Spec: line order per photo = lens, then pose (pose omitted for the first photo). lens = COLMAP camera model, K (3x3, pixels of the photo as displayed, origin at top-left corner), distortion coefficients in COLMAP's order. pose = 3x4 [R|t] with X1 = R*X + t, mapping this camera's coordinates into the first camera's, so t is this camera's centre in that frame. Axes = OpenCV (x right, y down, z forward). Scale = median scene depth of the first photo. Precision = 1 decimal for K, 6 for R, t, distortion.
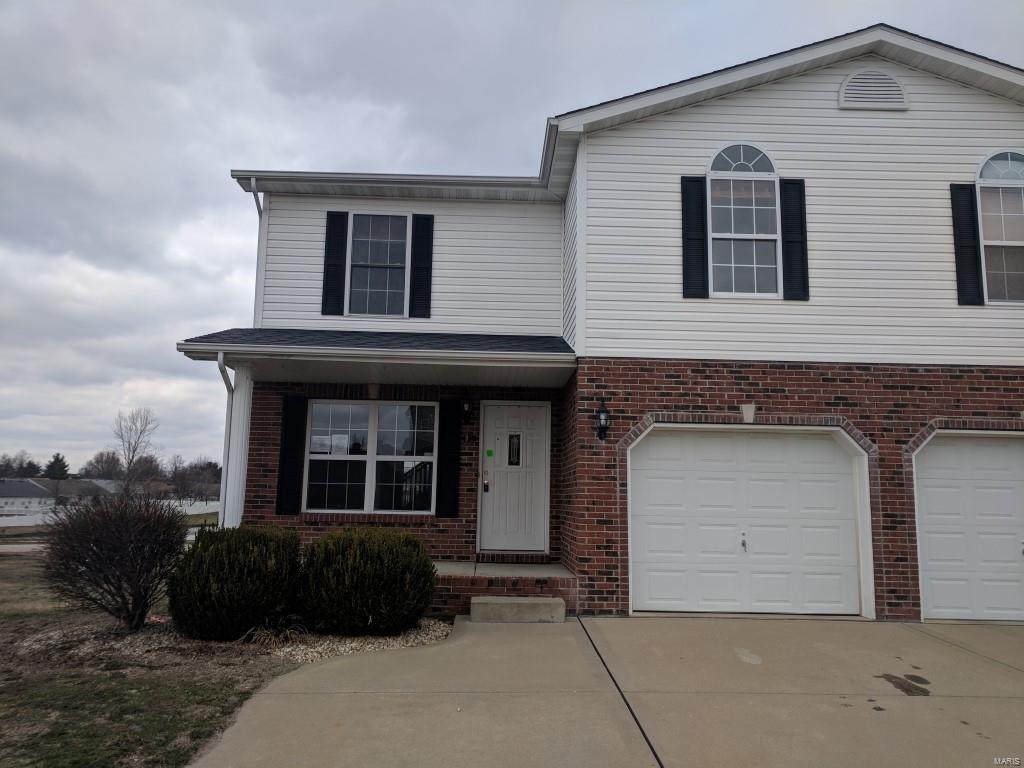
lens RADIAL K [[767.1, 0, 511.2], [0, 767.1, 382.5], [0, 0, 1]] dist [0.014015, -0.000846]
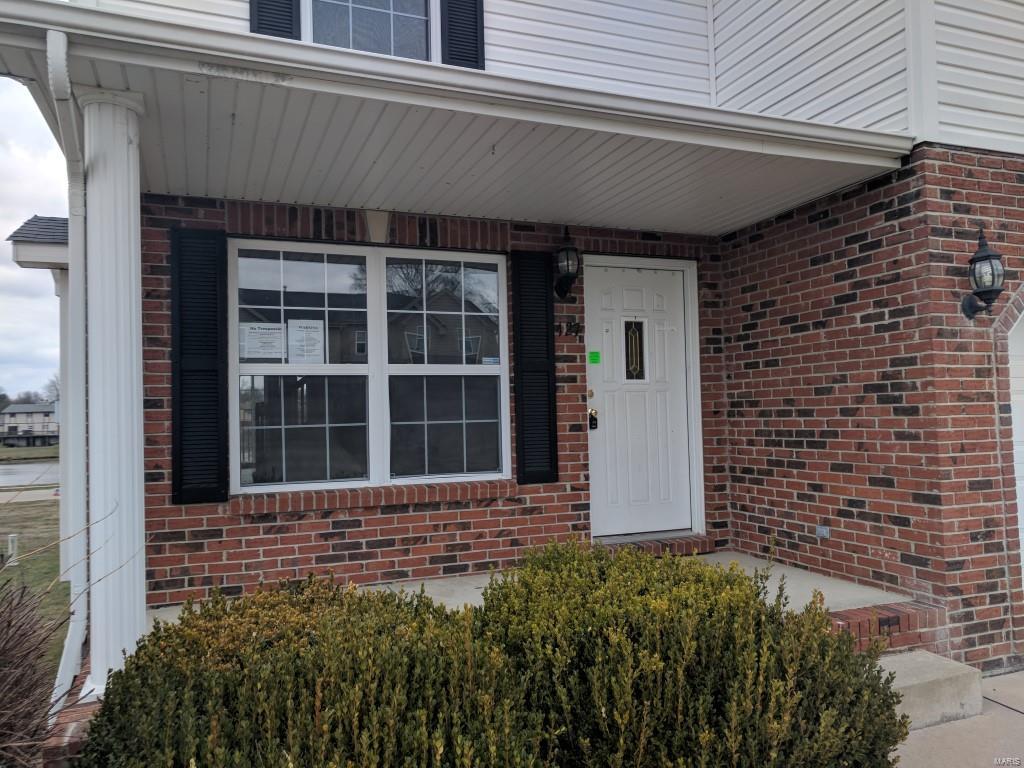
lens RADIAL K [[767.1, 0, 513.6], [0, 767.1, 389.7], [0, 0, 1]] dist [0.014015, -0.000846]
pose [[0.939195, -0.027617, 0.342271, -0.270904], [-0.012032, 0.993502, 0.113179, 0.057218], [-0.343173, -0.110416, 0.932760, 0.539233]]
